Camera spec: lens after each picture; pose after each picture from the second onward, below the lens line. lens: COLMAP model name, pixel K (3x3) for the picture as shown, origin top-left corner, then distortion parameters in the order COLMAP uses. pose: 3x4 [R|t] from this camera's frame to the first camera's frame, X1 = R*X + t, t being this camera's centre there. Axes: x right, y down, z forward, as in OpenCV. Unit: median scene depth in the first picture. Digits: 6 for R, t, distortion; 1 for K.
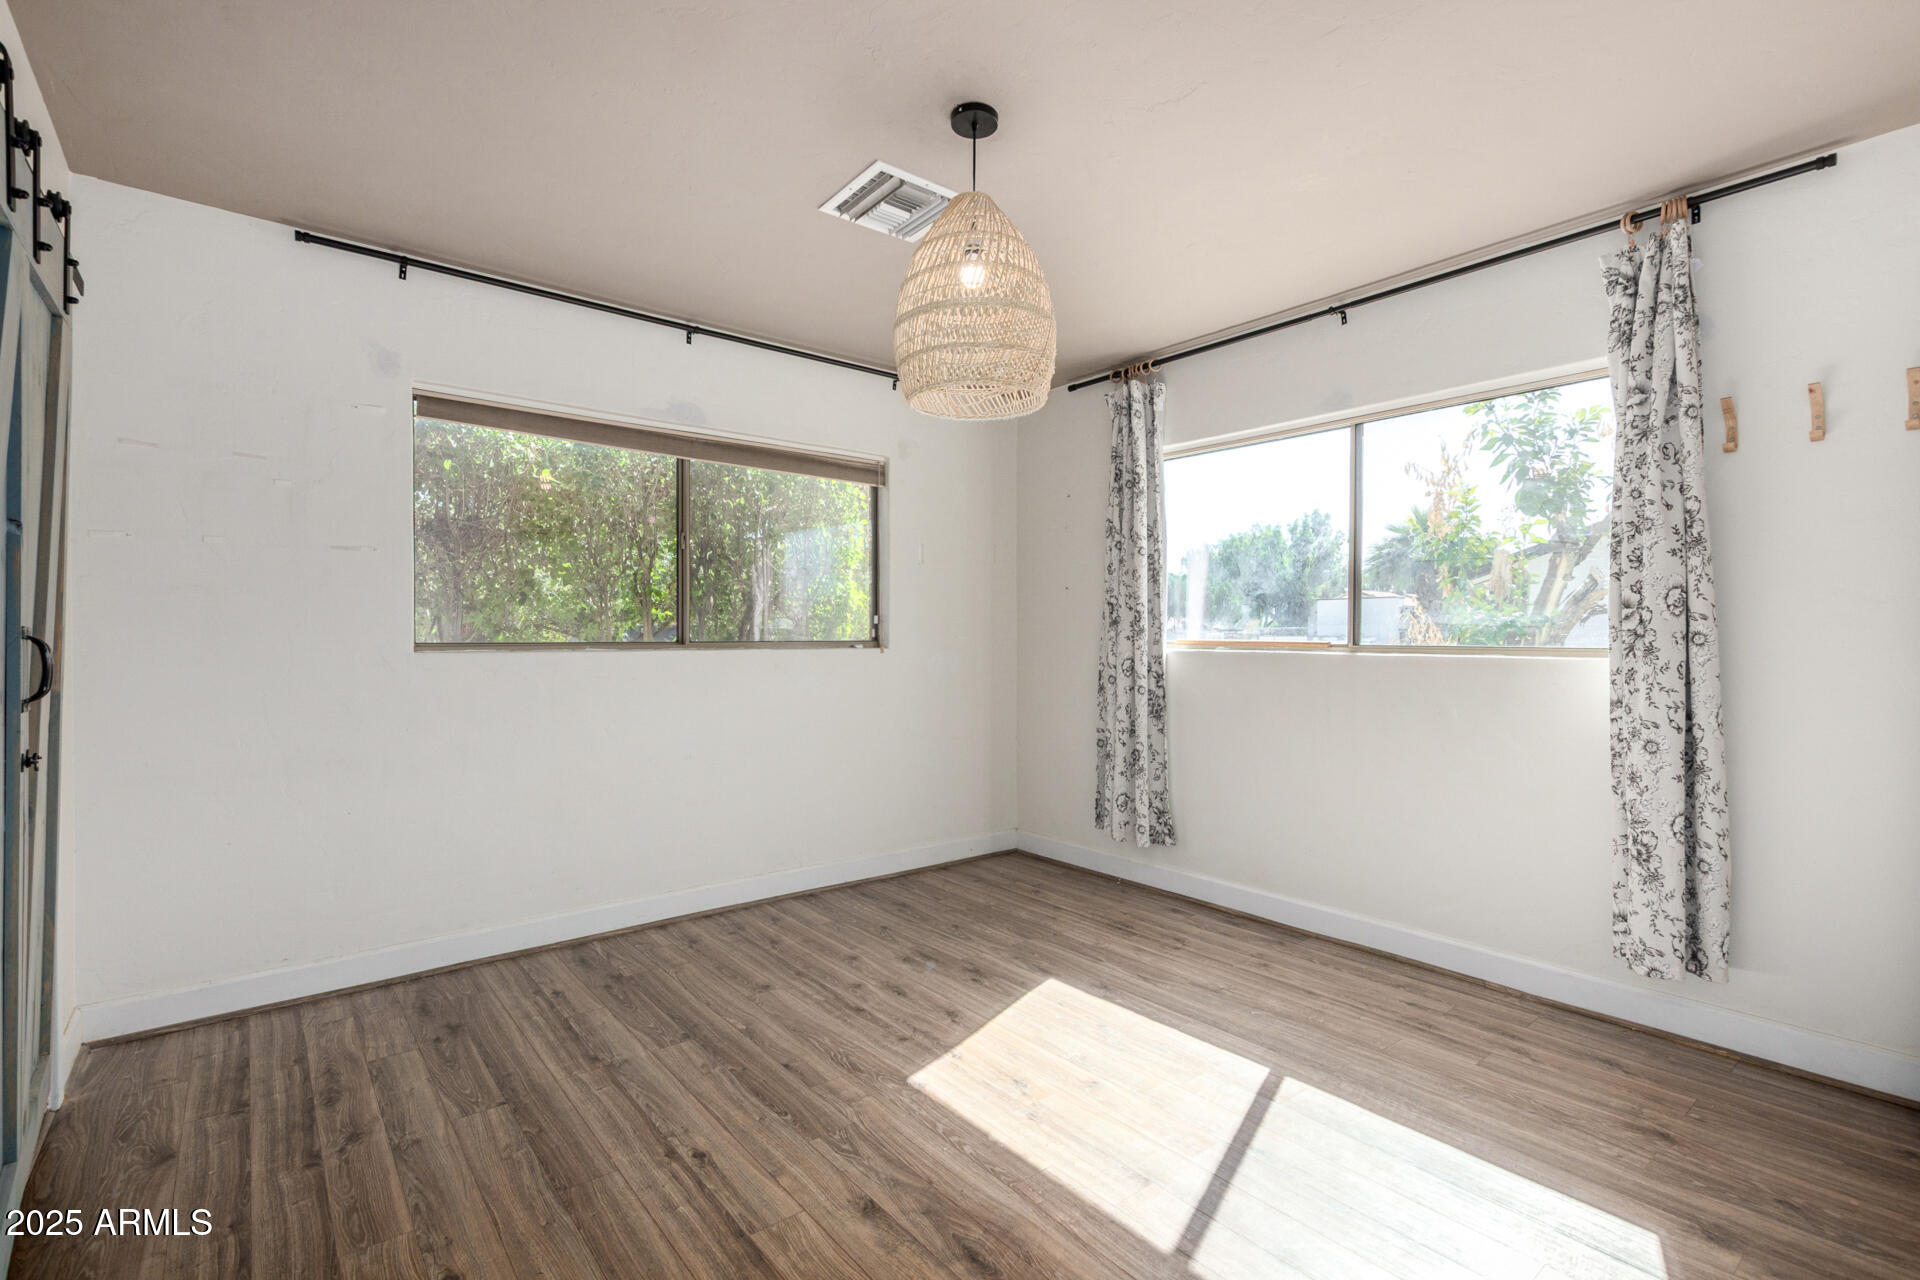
lens RADIAL K [[879.0, 0, 960.0], [0, 879.0, 640.0], [0, 0, 1]] dist [-0.001067, -0.000376]
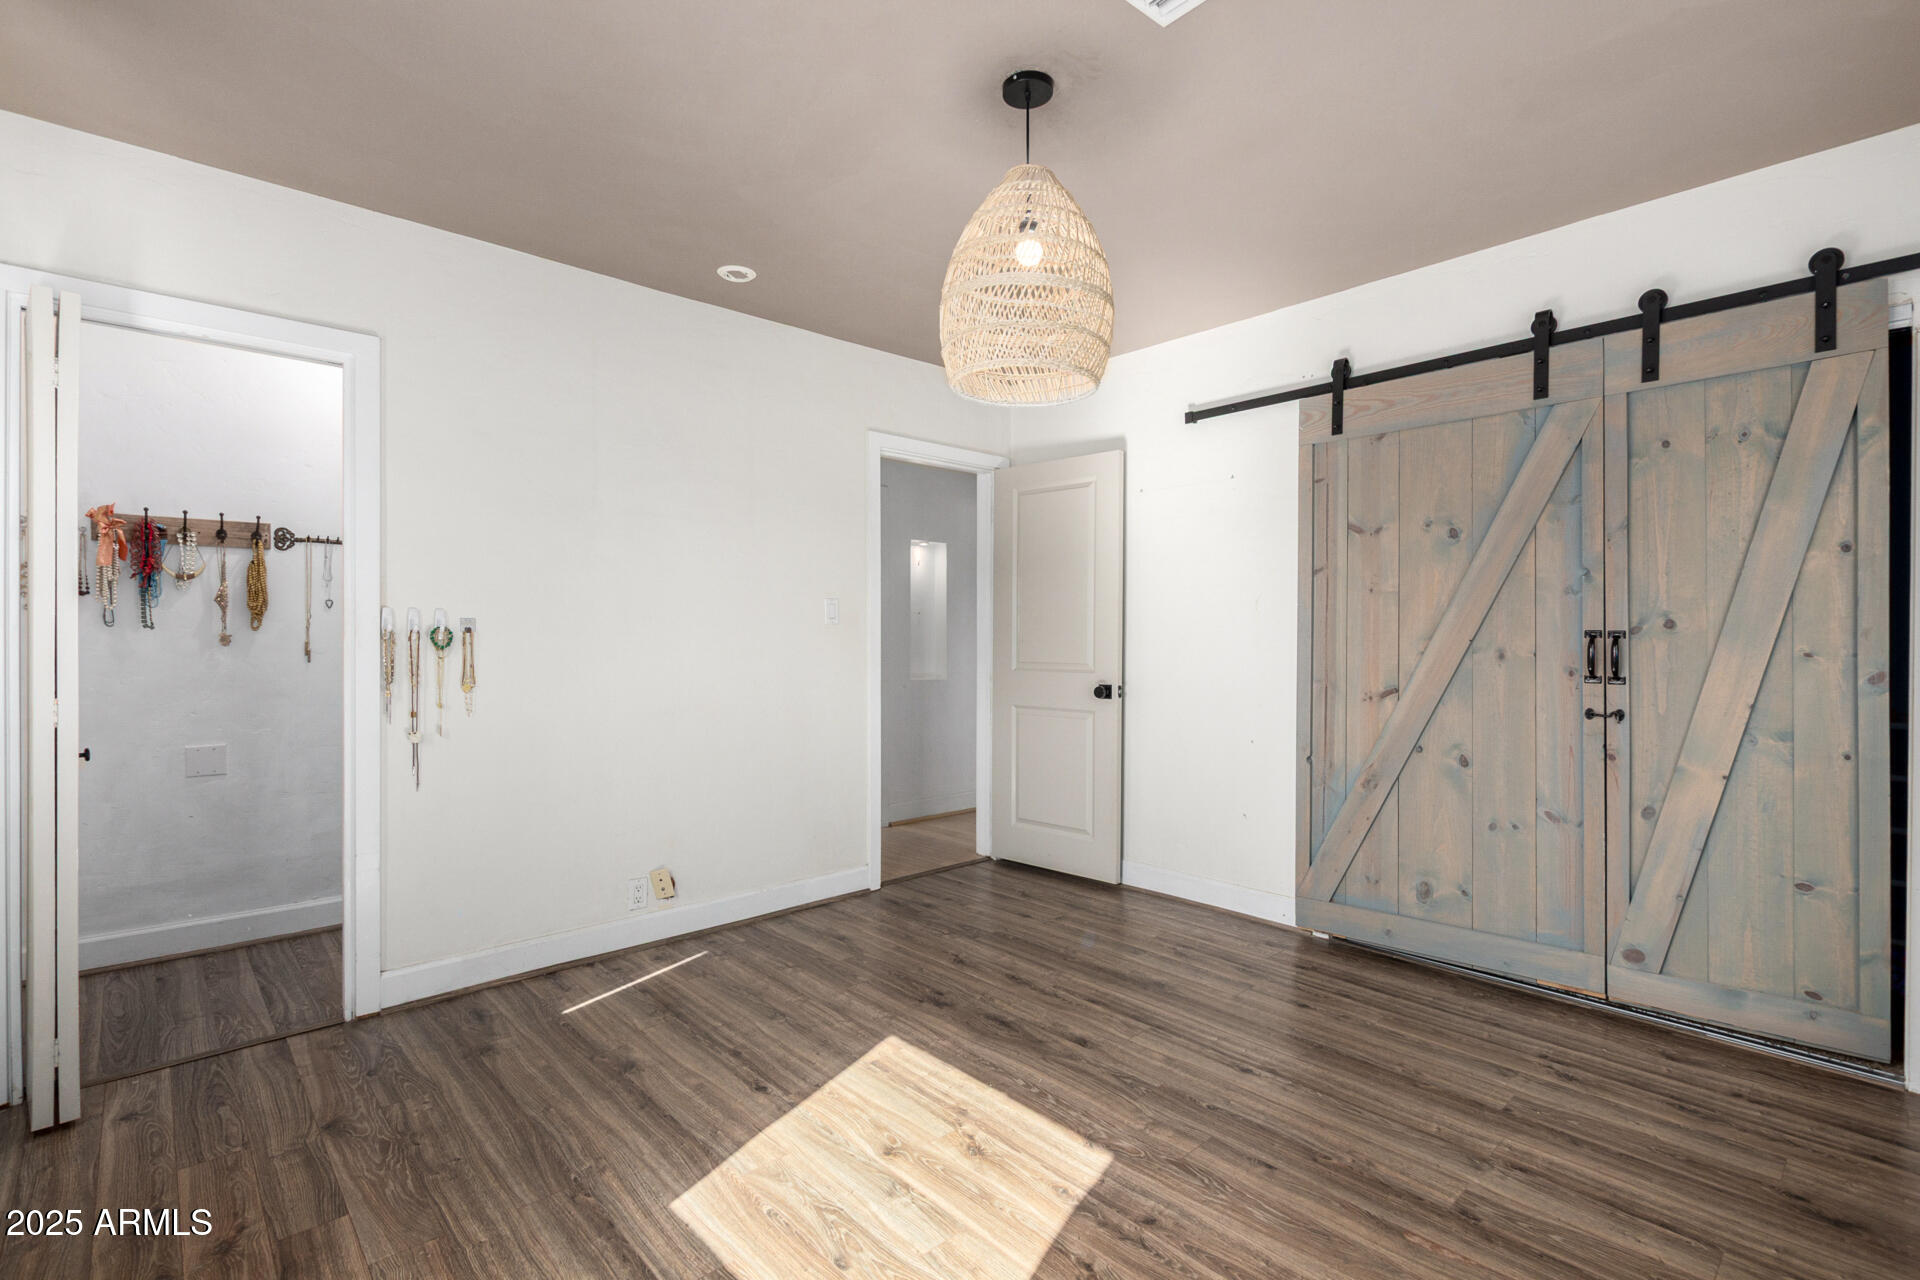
lens RADIAL K [[879.0, 0, 960.0], [0, 879.0, 640.0], [0, 0, 1]] dist [-0.001067, -0.000376]
pose [[-0.998010, -0.004587, -0.062894, 0.147845], [-0.004960, 0.999971, 0.005772, 0.005992], [0.062865, 0.006072, -0.998004, 1.958841]]
